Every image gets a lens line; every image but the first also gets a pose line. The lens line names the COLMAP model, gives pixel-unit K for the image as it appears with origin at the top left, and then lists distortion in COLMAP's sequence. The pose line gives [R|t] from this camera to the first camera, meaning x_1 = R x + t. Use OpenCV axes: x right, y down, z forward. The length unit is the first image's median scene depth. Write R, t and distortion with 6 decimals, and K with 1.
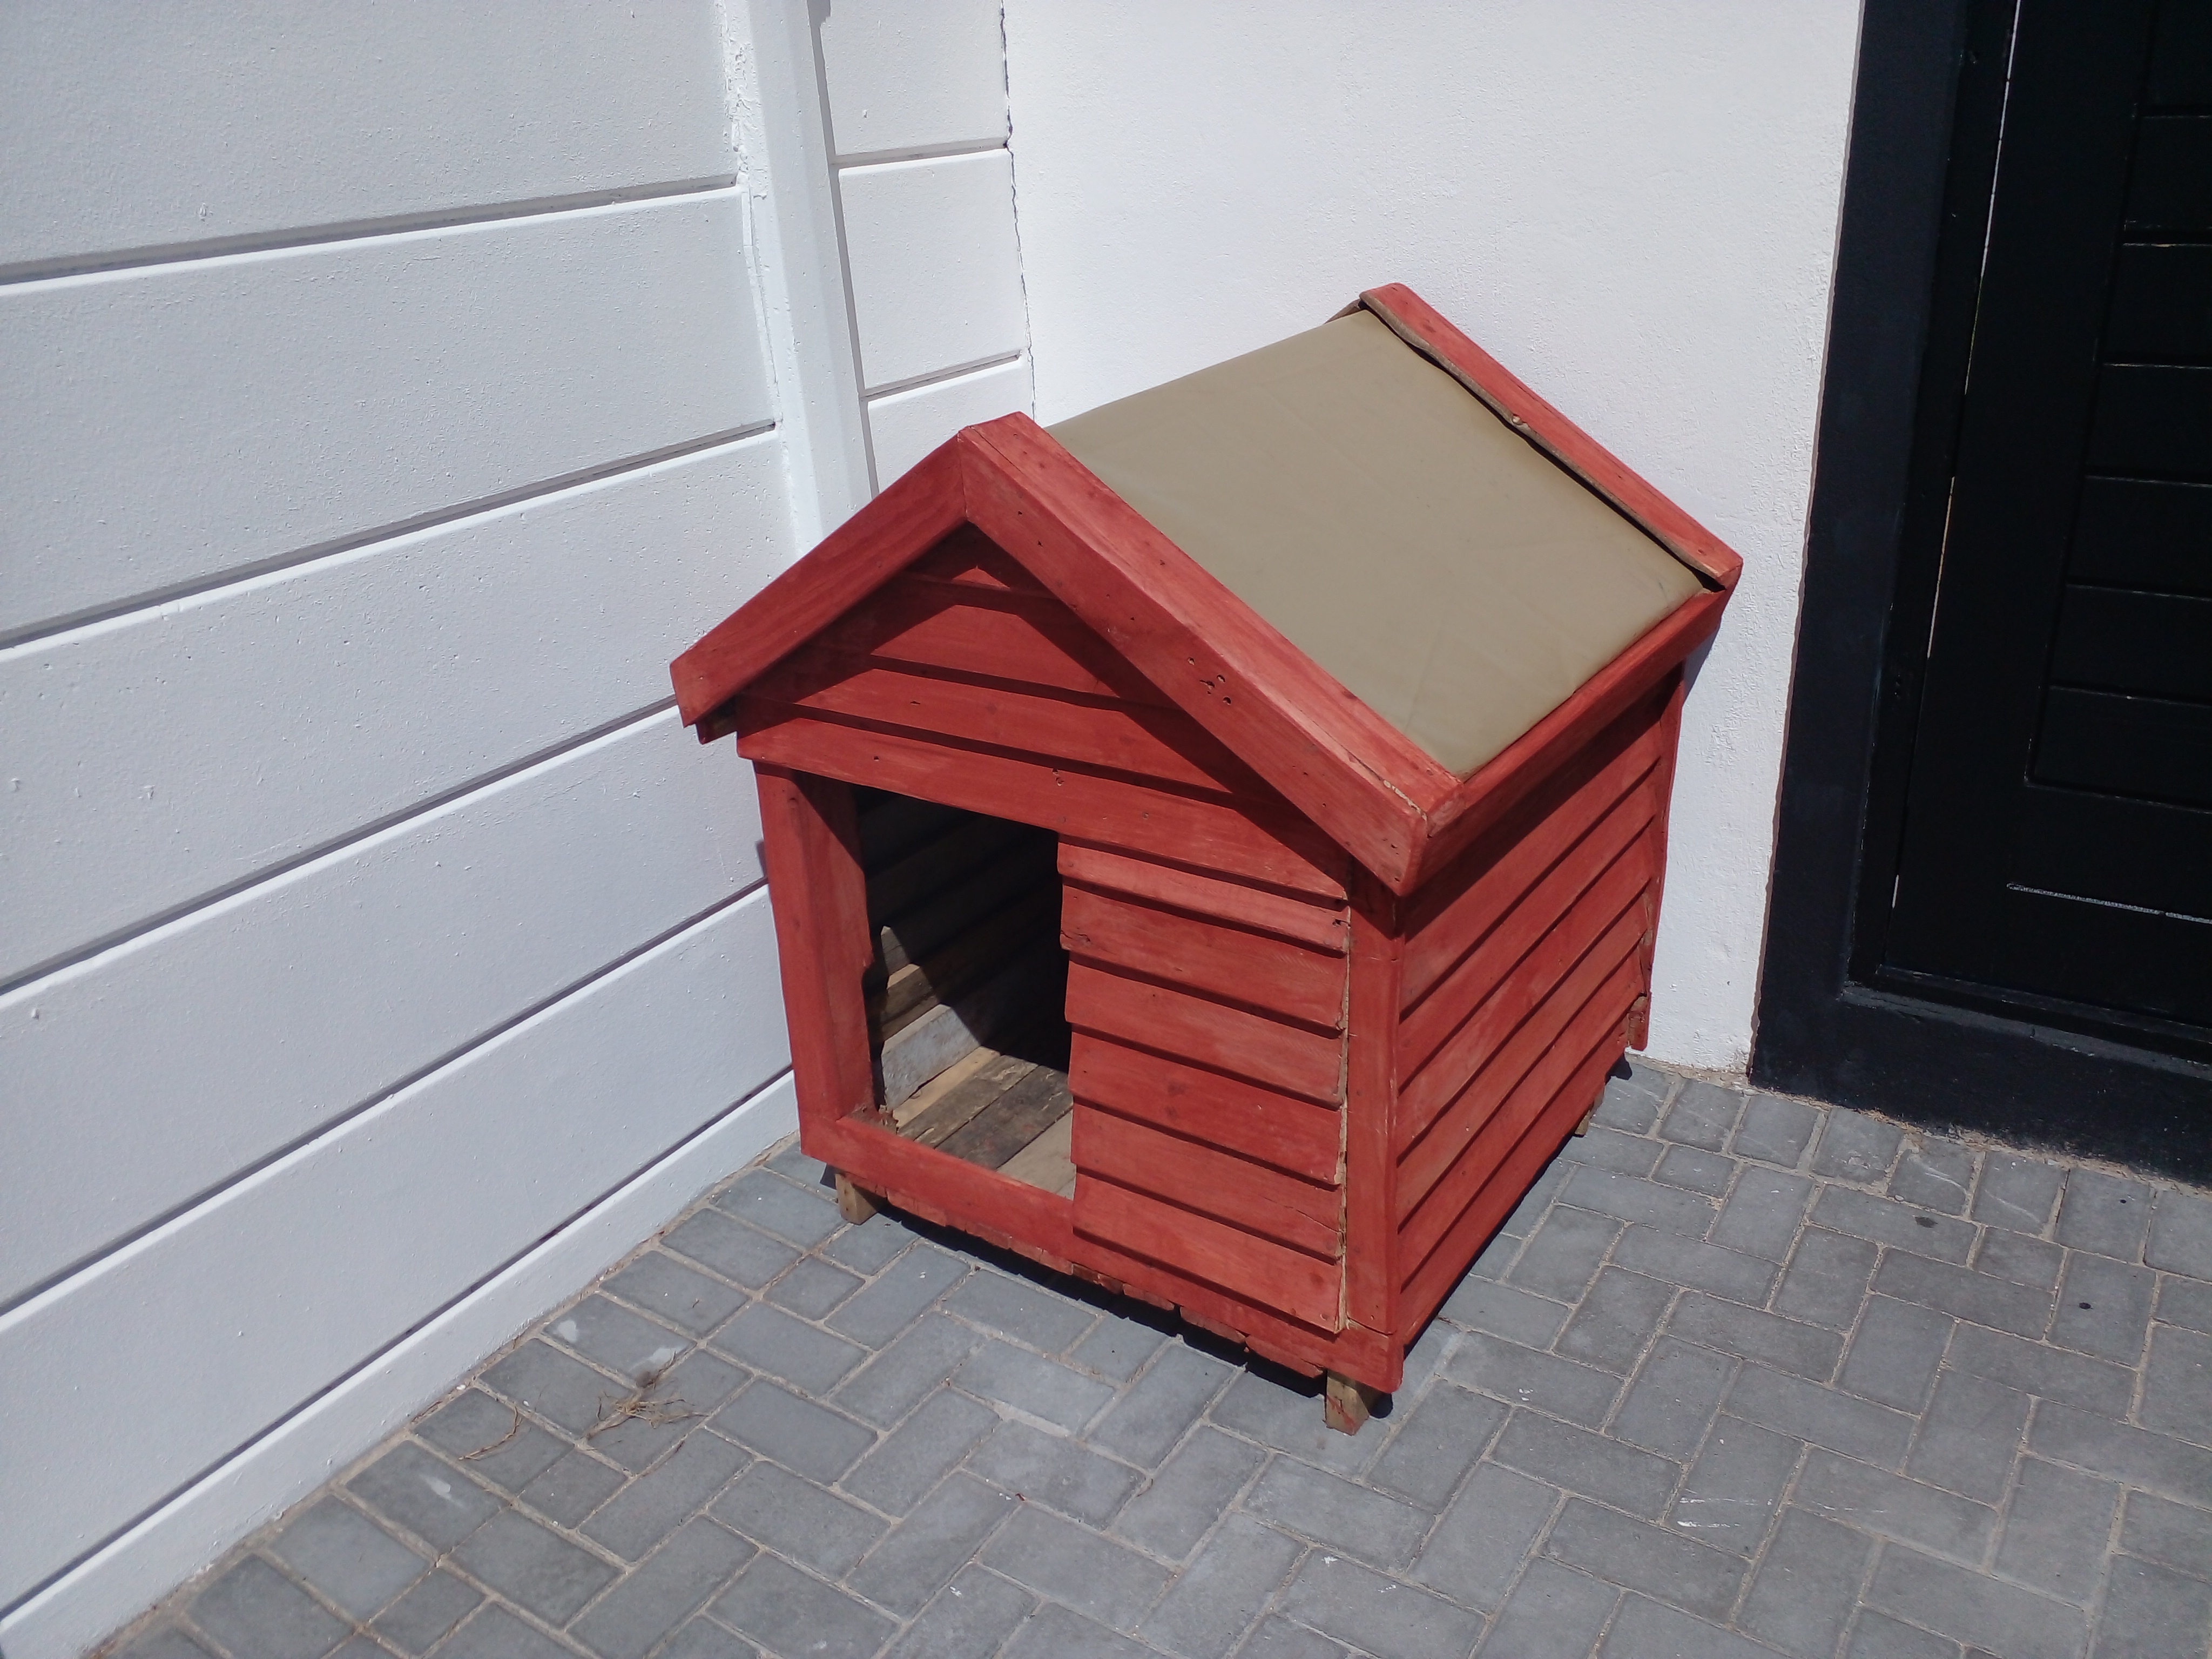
lens RADIAL K [[1753.7, 0, 1106.0], [0, 1753.7, 829.5], [0, 0, 1]] dist [0.166644, -0.359911]
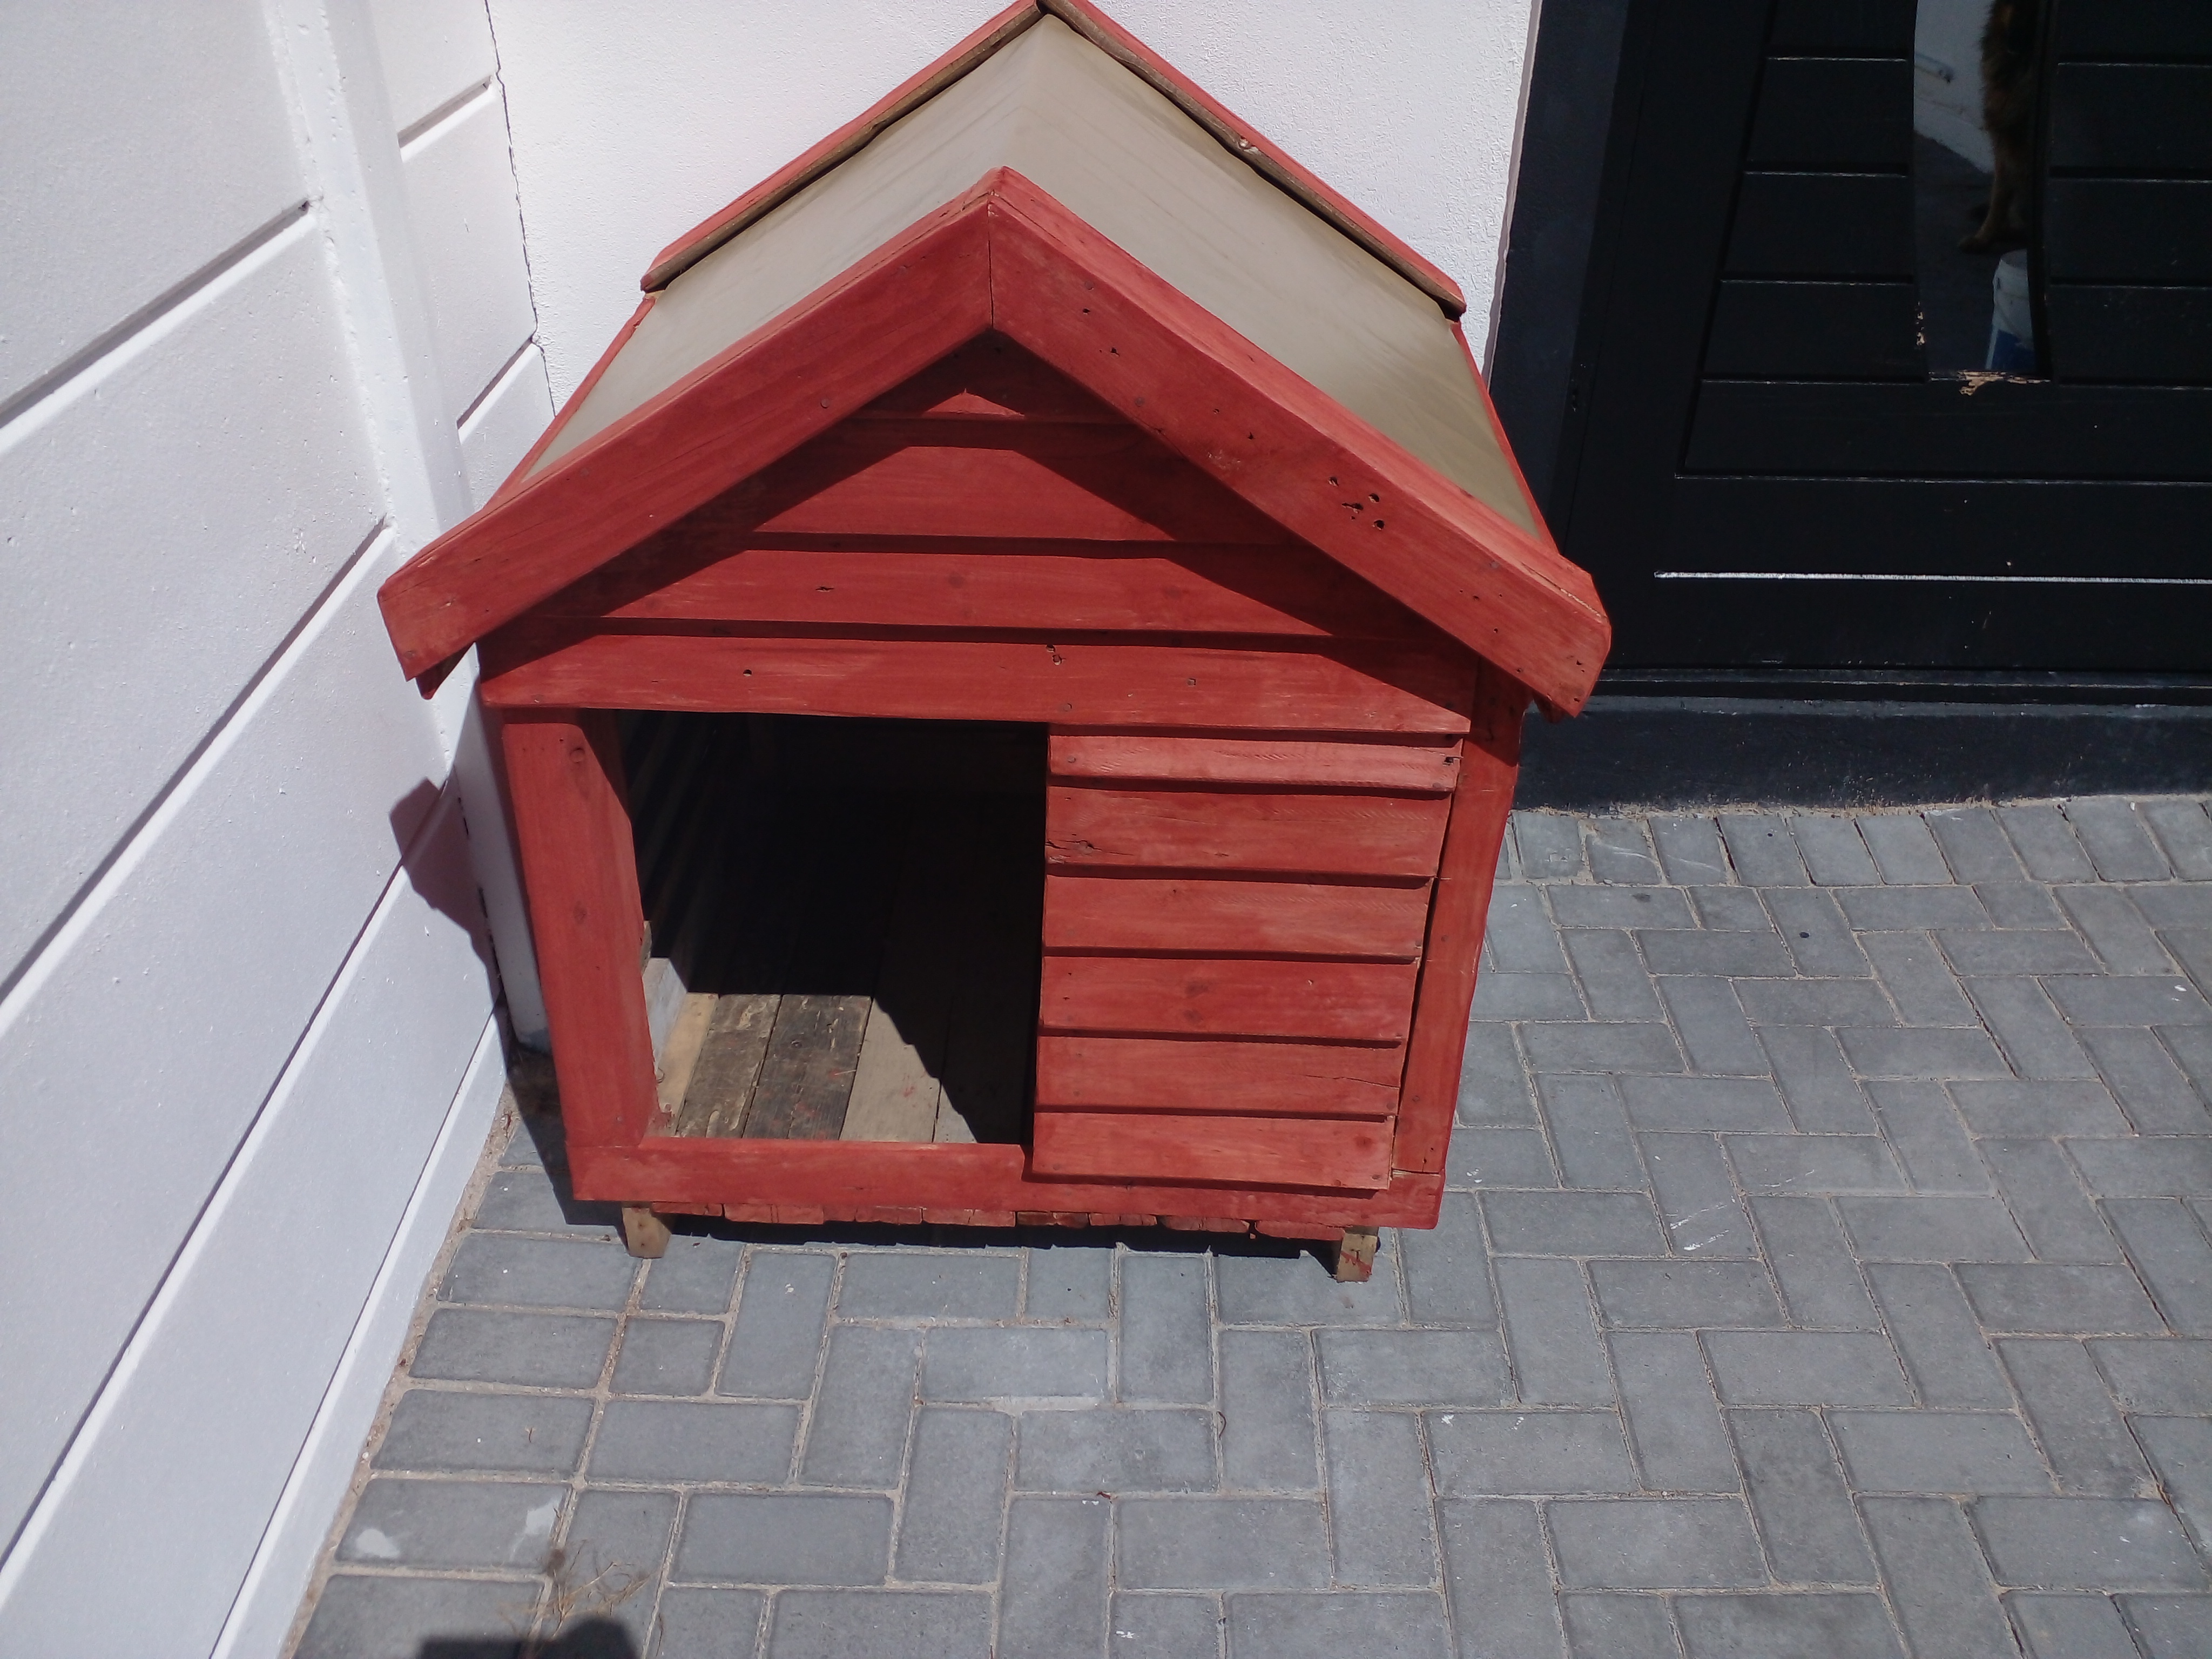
lens RADIAL K [[1753.7, 0, 1106.0], [0, 1753.7, 829.5], [0, 0, 1]] dist [0.166644, -0.359911]
pose [[0.838224, -0.242091, 0.488644, -0.394778], [0.167005, 0.966964, 0.192585, -0.097740], [-0.519125, -0.079823, 0.850963, 0.309551]]
